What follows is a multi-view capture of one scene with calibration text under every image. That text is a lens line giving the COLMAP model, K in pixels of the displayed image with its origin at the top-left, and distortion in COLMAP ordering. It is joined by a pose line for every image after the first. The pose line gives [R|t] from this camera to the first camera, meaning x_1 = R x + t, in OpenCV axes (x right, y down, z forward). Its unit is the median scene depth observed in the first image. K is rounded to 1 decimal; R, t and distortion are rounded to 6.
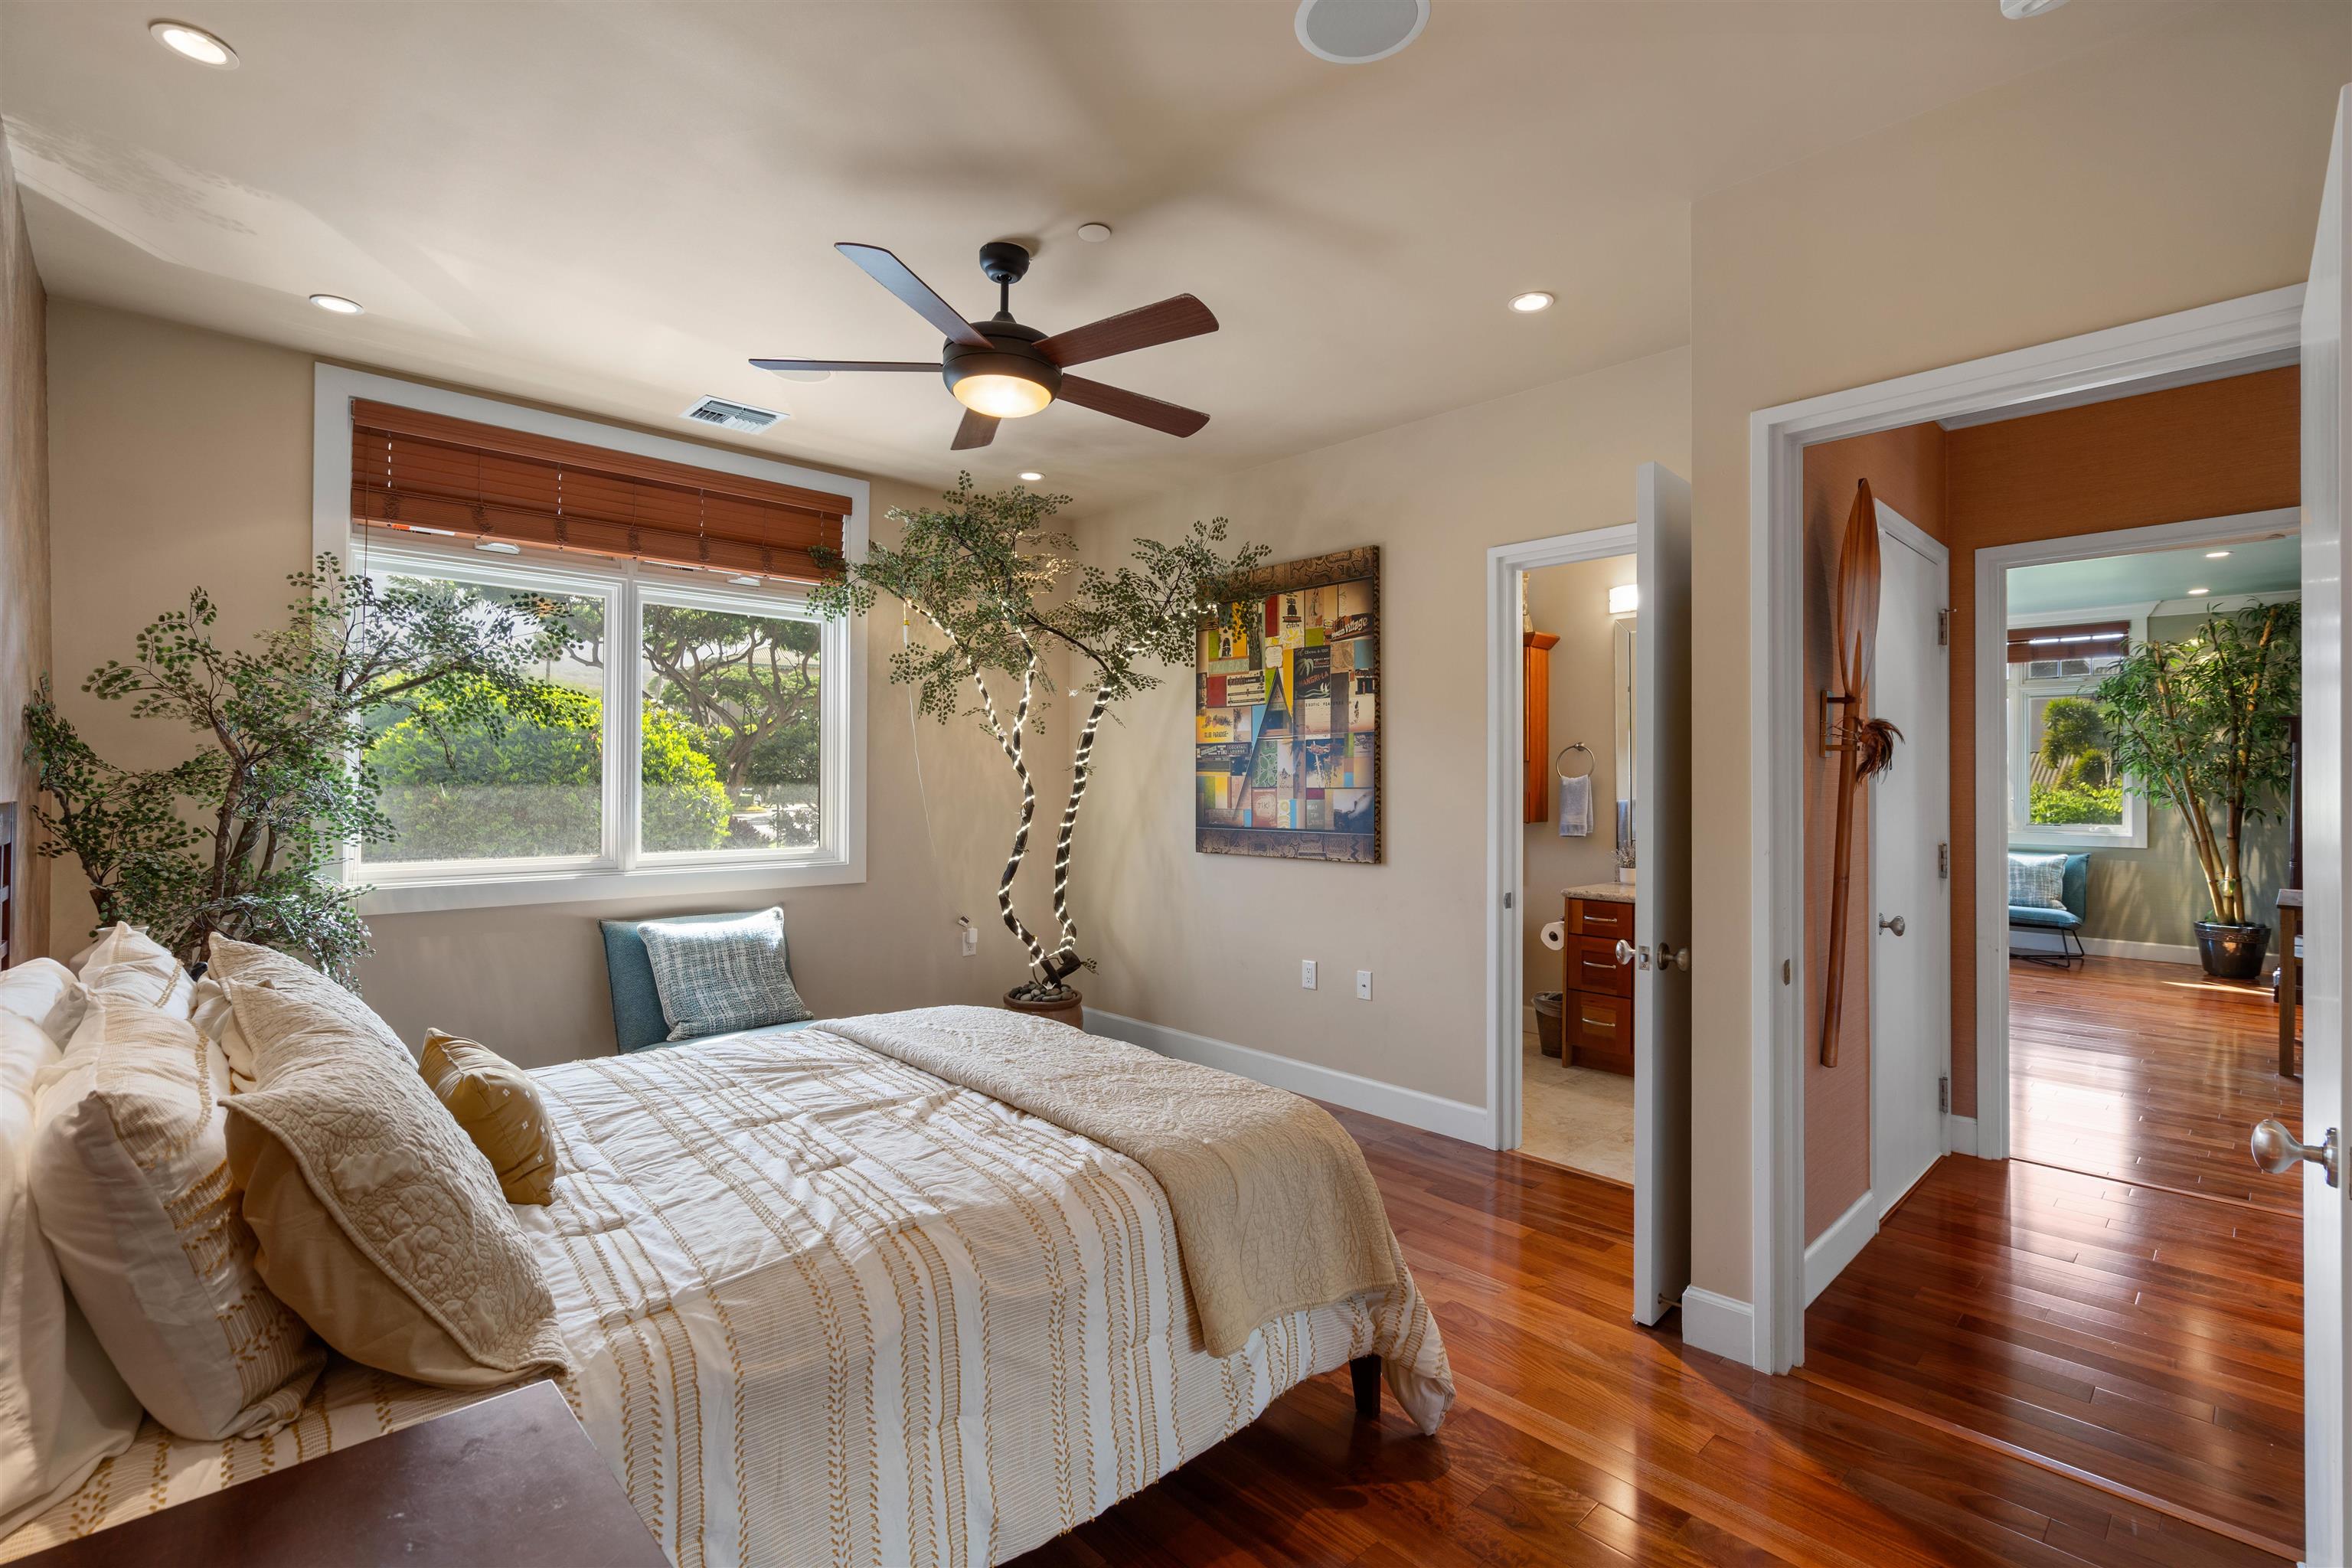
lens RADIAL K [[1056.0, 0, 1176.0], [0, 1056.0, 784.0], [0, 0, 1]] dist [-0.005452, 0.002165]
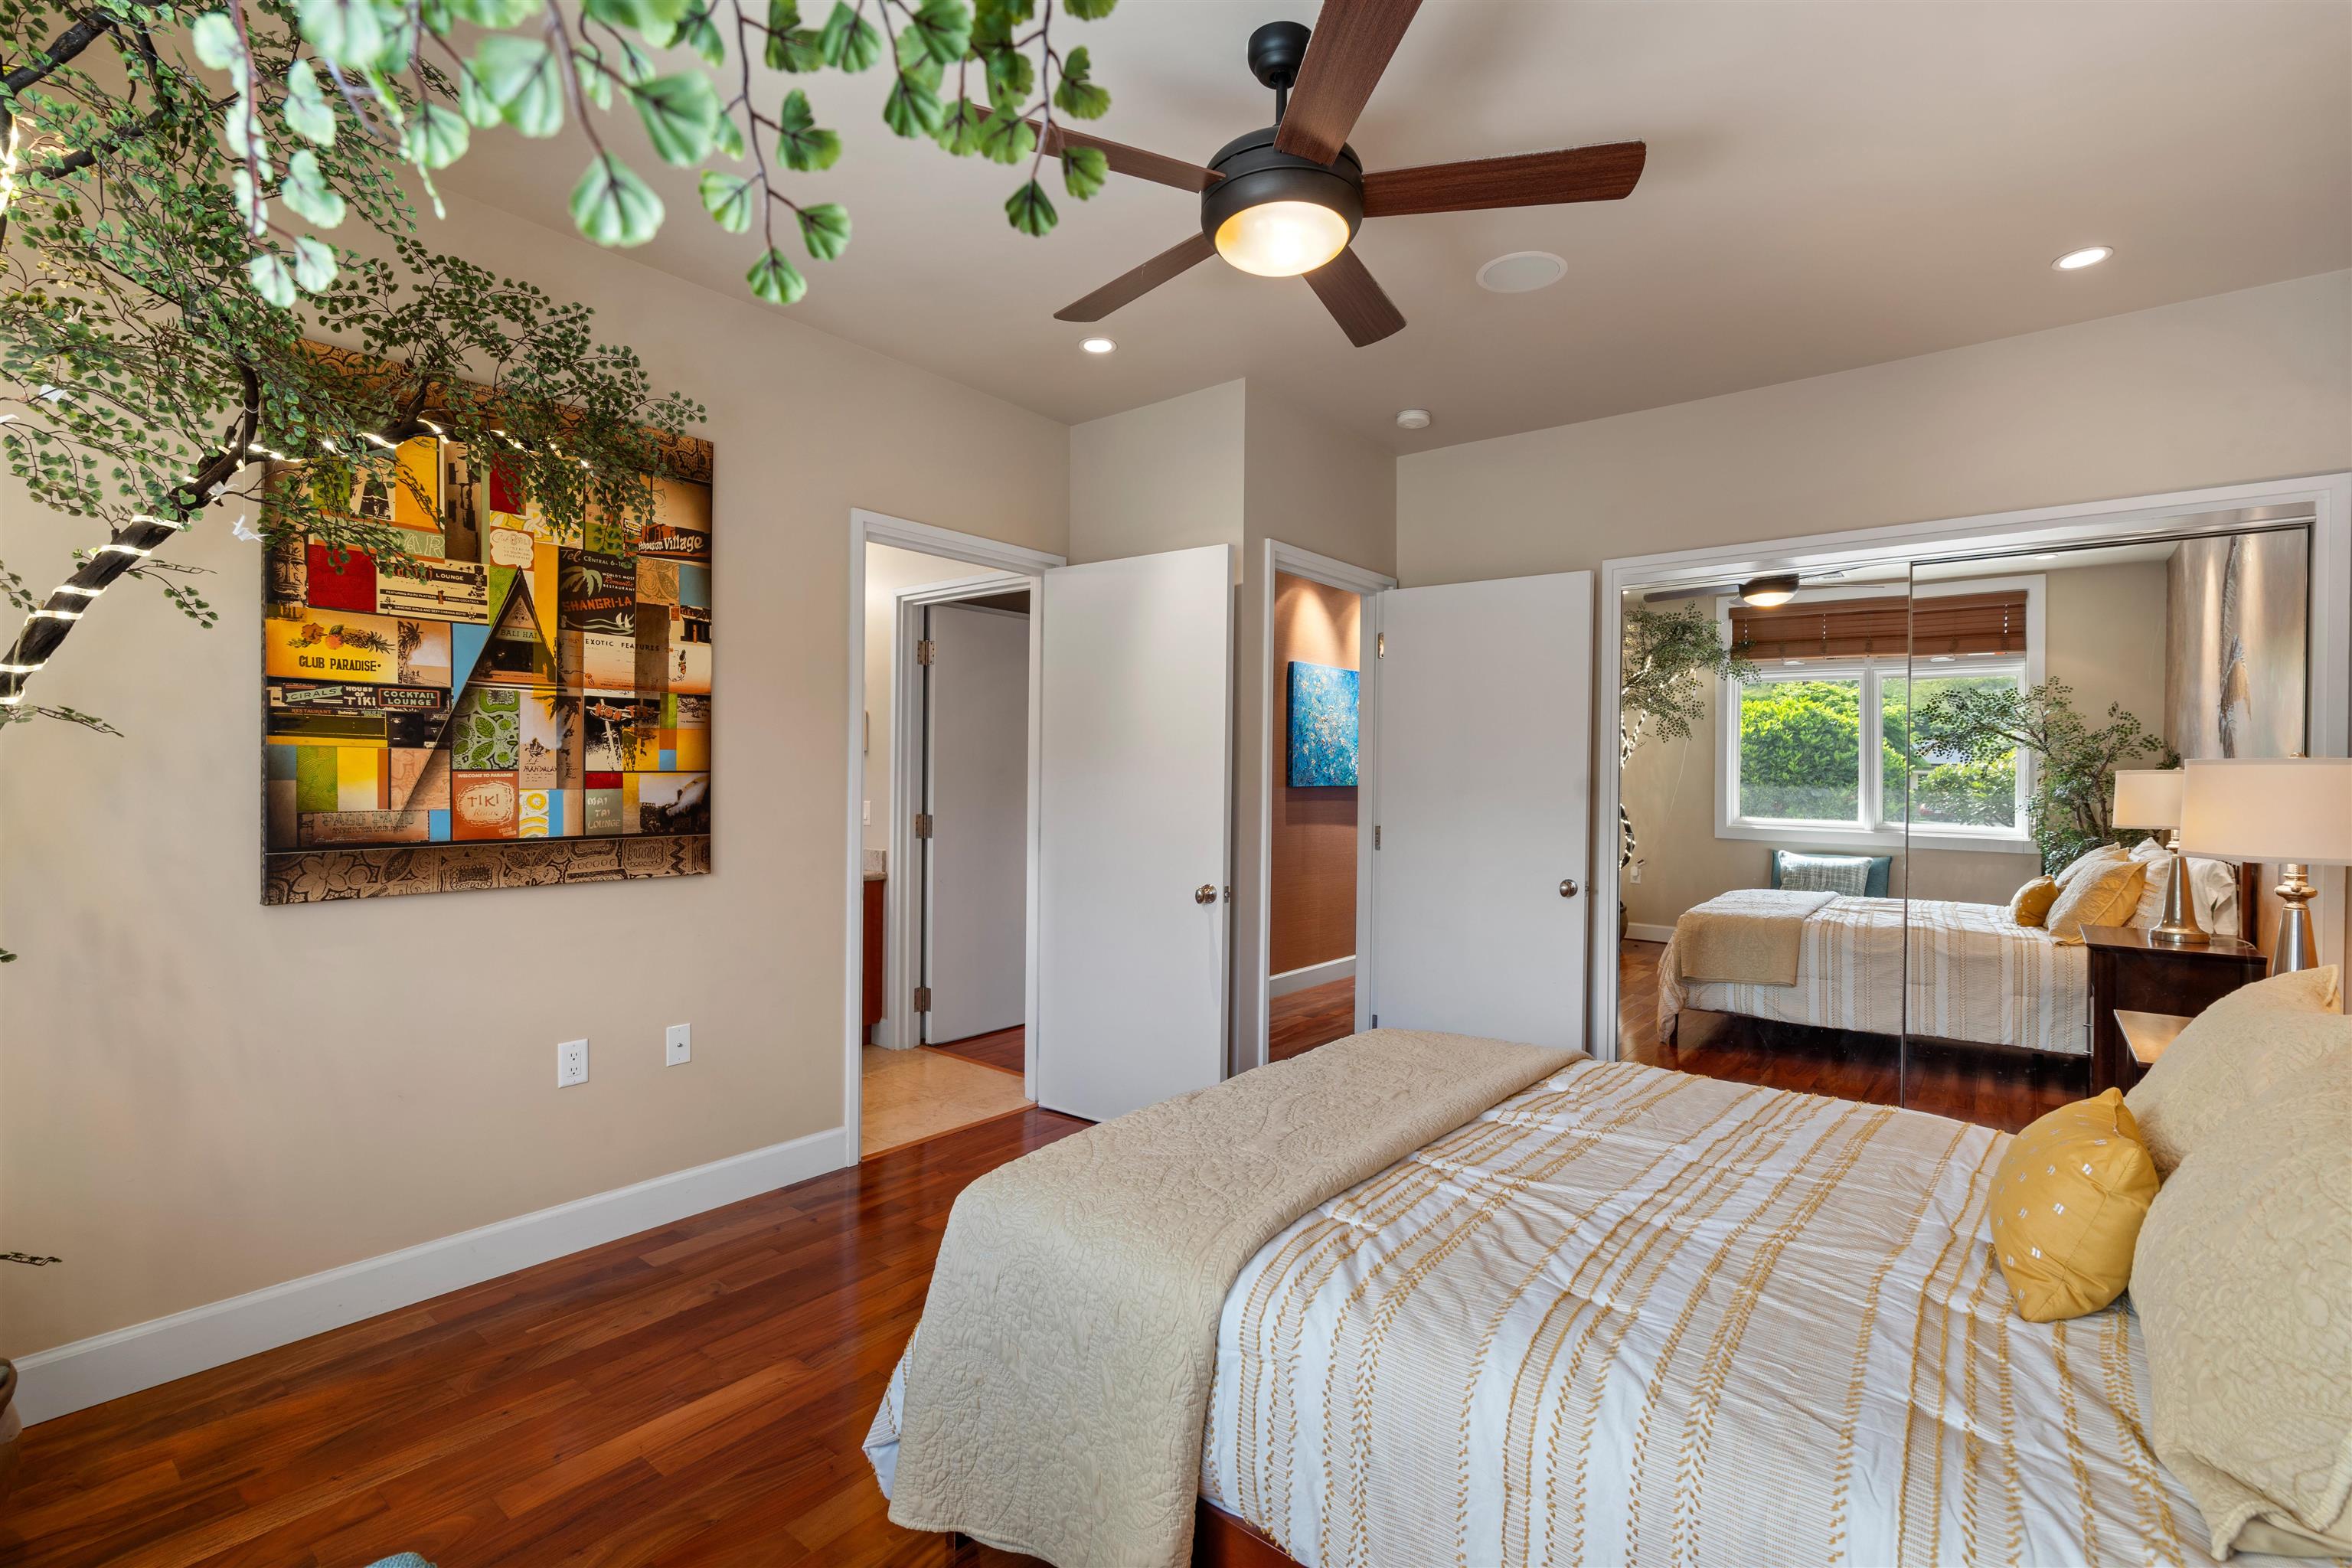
lens RADIAL K [[1056.0, 0, 1176.0], [0, 1056.0, 784.0], [0, 0, 1]] dist [-0.005452, 0.002165]
pose [[-0.125879, -0.010869, 0.991986, -0.549864], [-0.008087, 0.999918, 0.009930, 0.002159], [-0.992013, -0.006772, -0.125957, 0.720797]]
